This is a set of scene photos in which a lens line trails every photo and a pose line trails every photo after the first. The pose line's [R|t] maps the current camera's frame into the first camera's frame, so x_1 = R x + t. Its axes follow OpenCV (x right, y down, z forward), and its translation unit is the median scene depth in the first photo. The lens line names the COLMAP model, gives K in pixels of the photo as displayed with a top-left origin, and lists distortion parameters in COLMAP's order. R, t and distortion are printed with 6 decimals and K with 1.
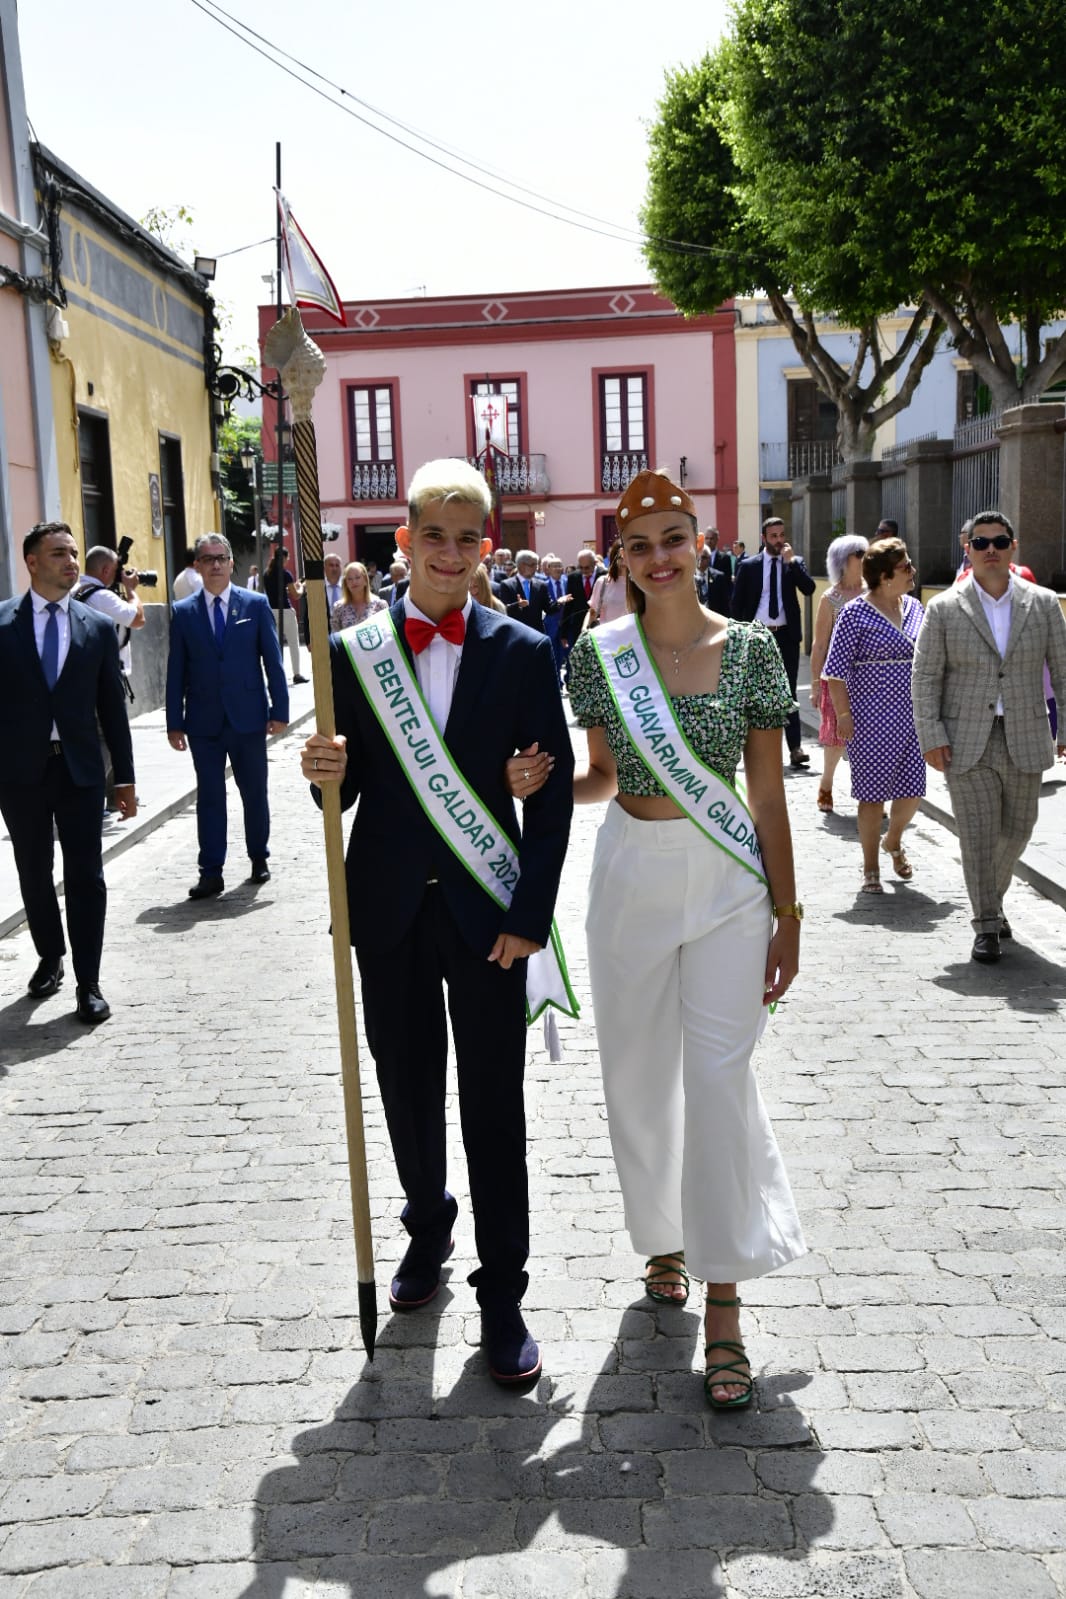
lens RADIAL K [[1864.0, 0, 533.0], [0, 1864.0, 799.5], [0, 0, 1]] dist [0.074020, 0.368906]
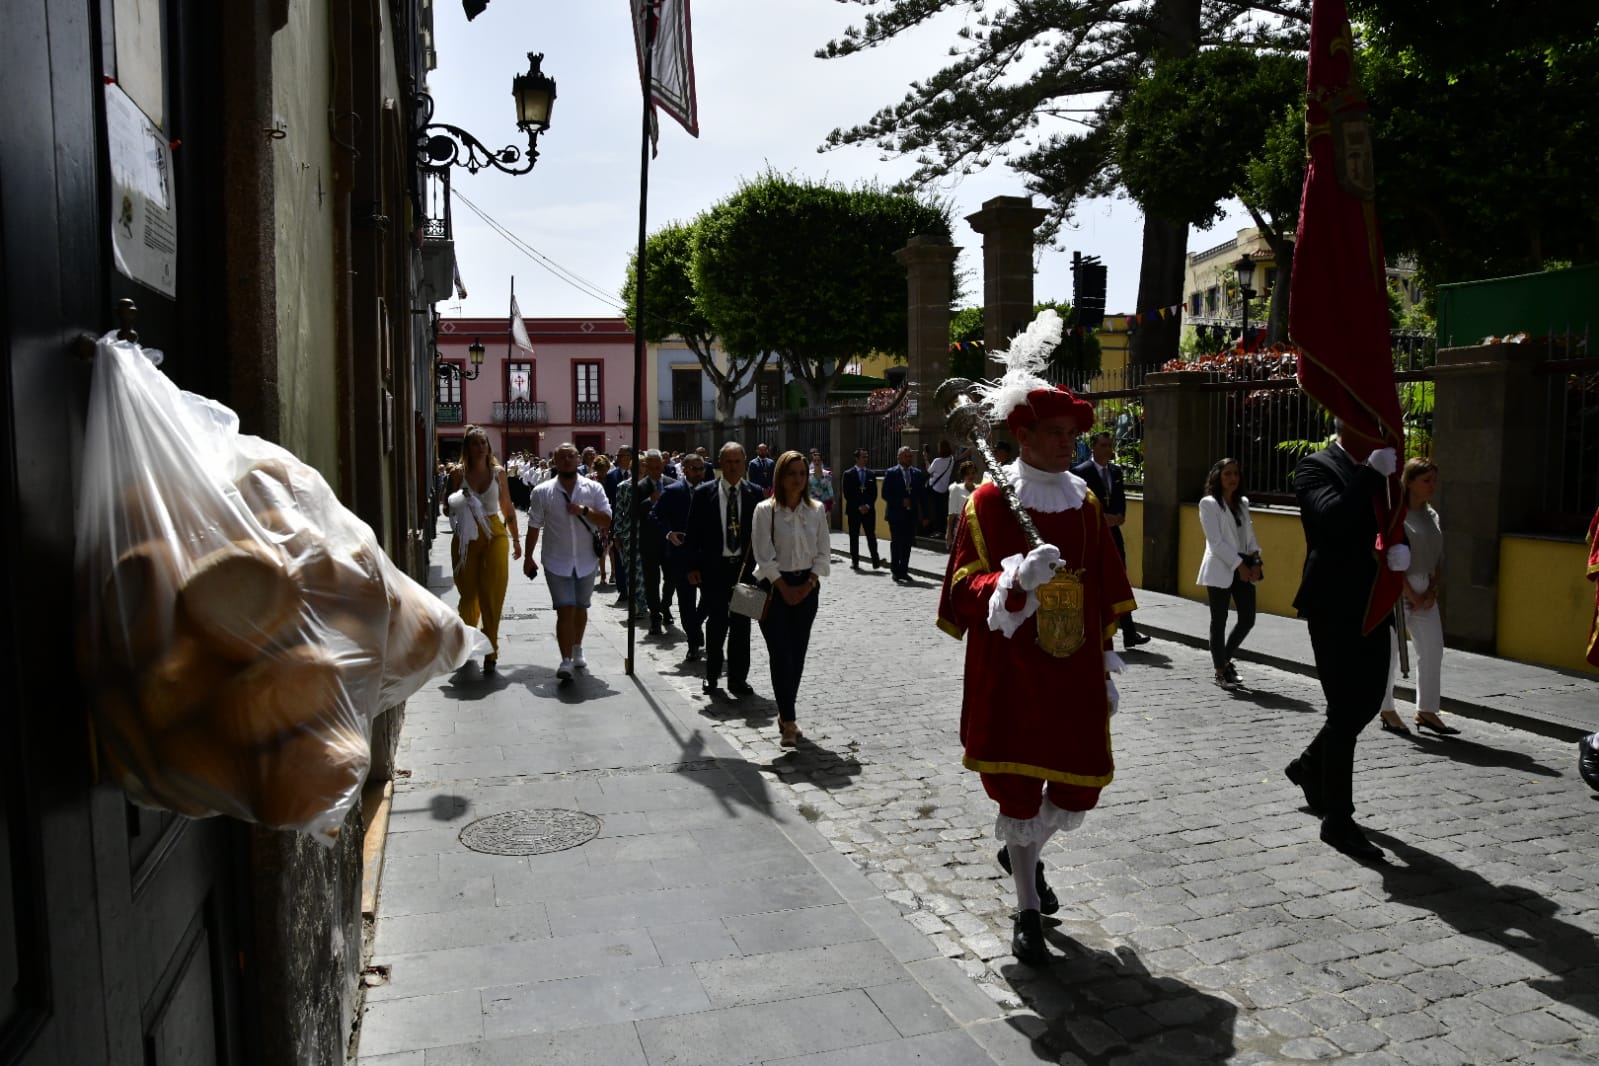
lens RADIAL K [[1098.3, 0, 796.0], [0, 1098.3, 539.6], [0, 0, 1]] dist [-0.129352, 0.085414]
pose [[0.958779, 0.003659, 0.284128, -0.152446], [0.011992, 0.998505, -0.053323, 0.038199], [-0.283899, 0.054532, 0.957302, -0.284444]]
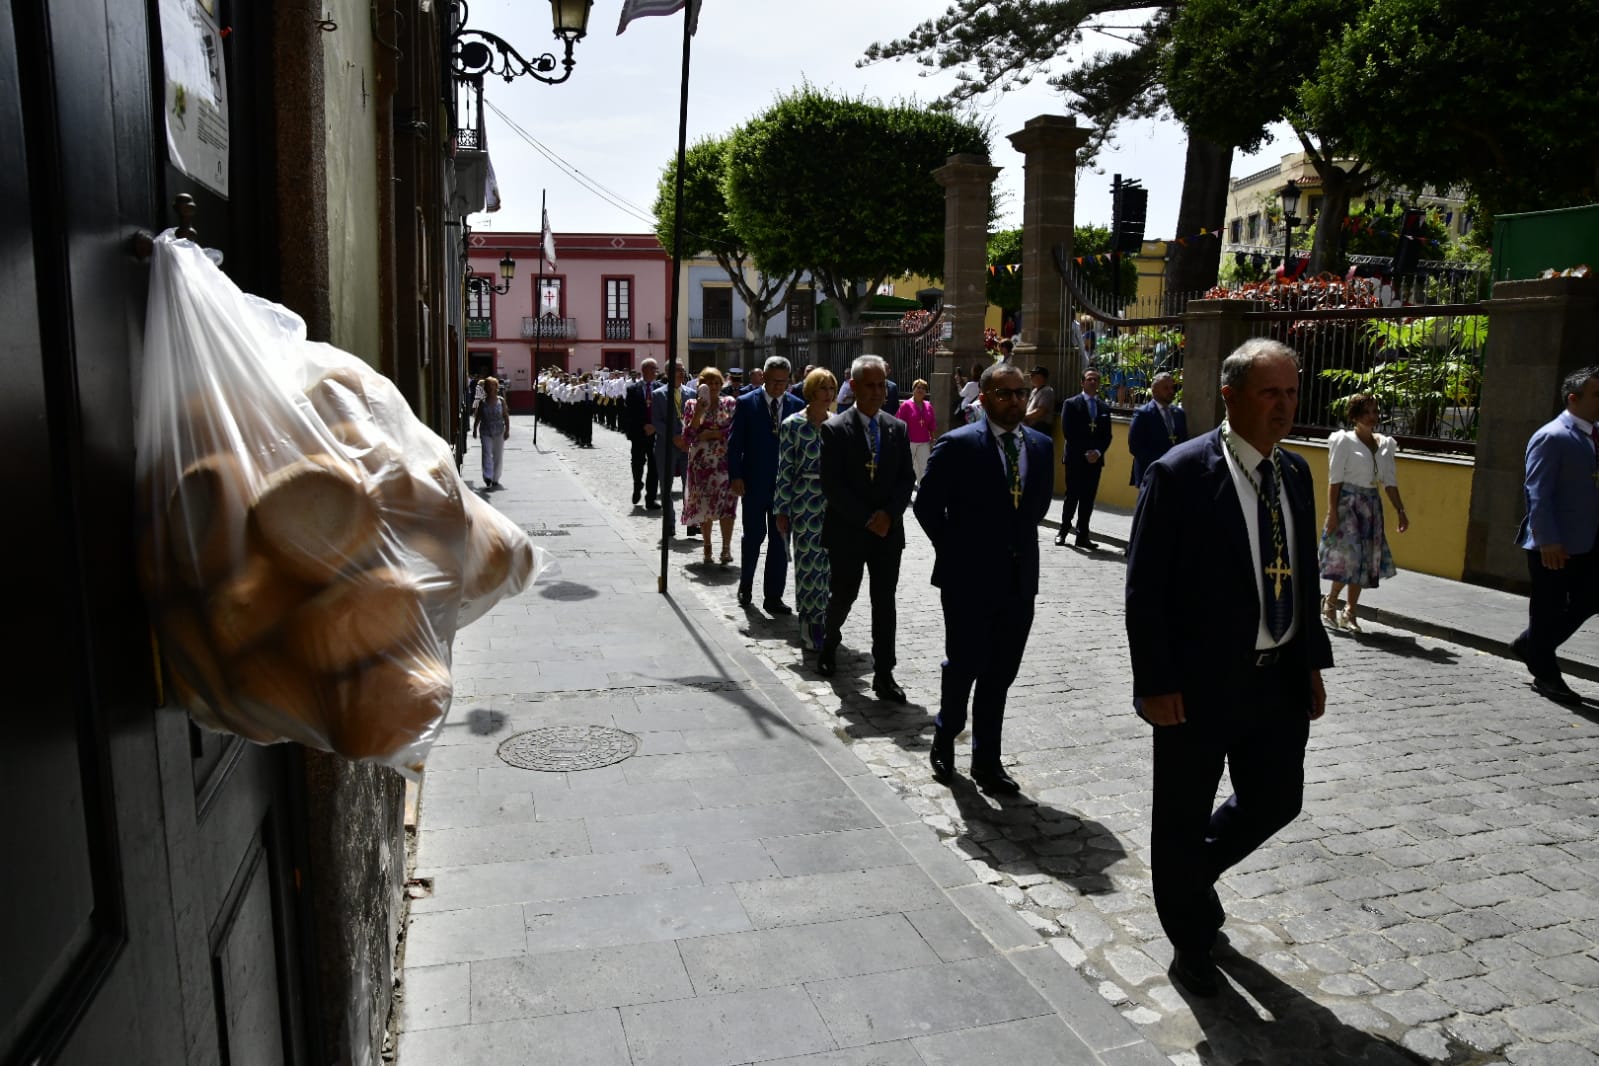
lens RADIAL K [[1095.3, 0, 799.5], [0, 1095.3, 539.6], [0, 0, 1]] dist [-0.131670, 0.088246]
pose [[0.964263, 0.004438, 0.264909, -0.154525], [-0.009717, 0.999779, 0.018619, 0.037967], [-0.264768, -0.020528, 0.964094, -0.280984]]
